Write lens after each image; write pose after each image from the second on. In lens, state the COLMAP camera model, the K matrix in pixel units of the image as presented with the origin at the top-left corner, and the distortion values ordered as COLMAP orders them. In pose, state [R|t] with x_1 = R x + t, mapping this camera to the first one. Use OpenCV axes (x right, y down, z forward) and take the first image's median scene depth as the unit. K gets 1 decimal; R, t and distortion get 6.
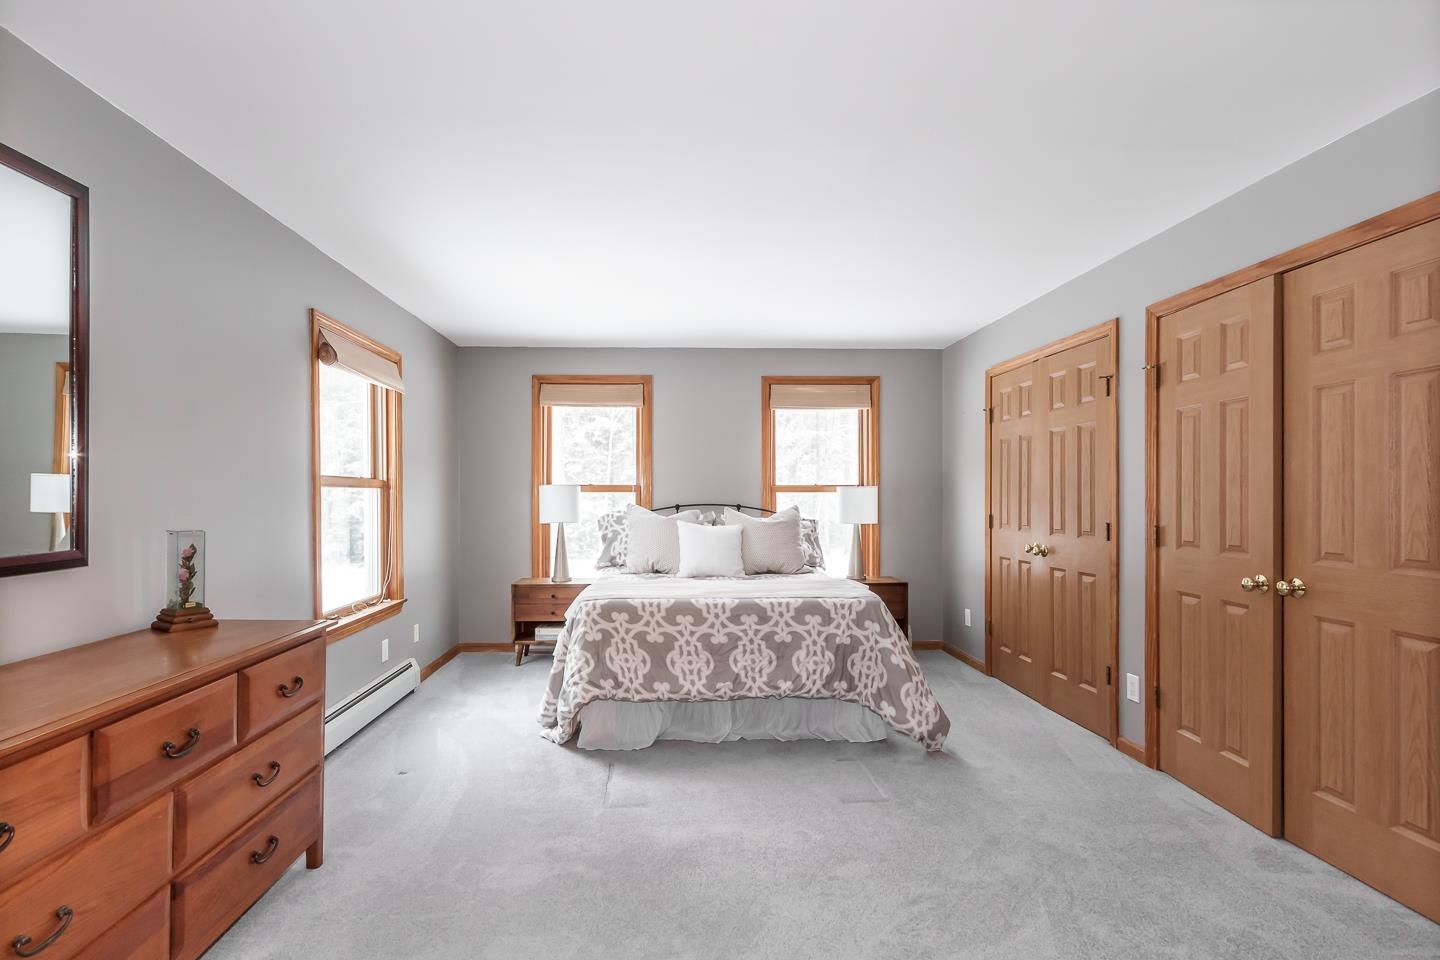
lens RADIAL K [[683.2, 0, 711.7], [0, 683.2, 501.1], [0, 0, 1]] dist [0.002870, 0.000720]
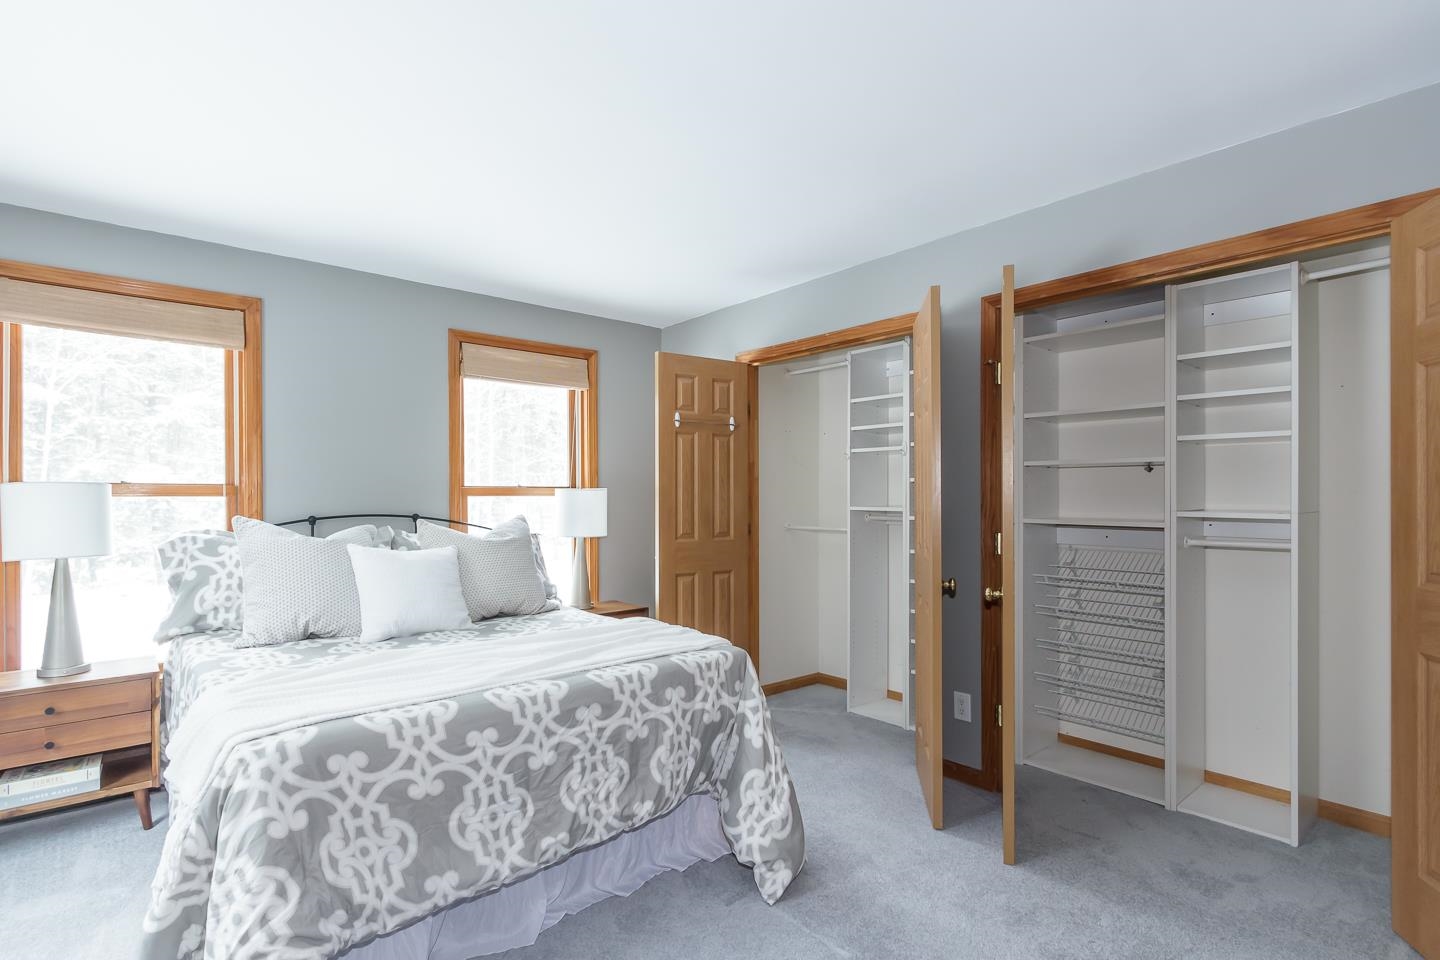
lens RADIAL K [[683.2, 0, 711.7], [0, 683.2, 501.1], [0, 0, 1]] dist [0.002870, 0.000720]
pose [[0.798093, -0.005360, 0.602511, -0.213346], [0.008171, 0.999965, -0.001928, -0.007197], [-0.602480, 0.006462, 0.798108, 0.466002]]
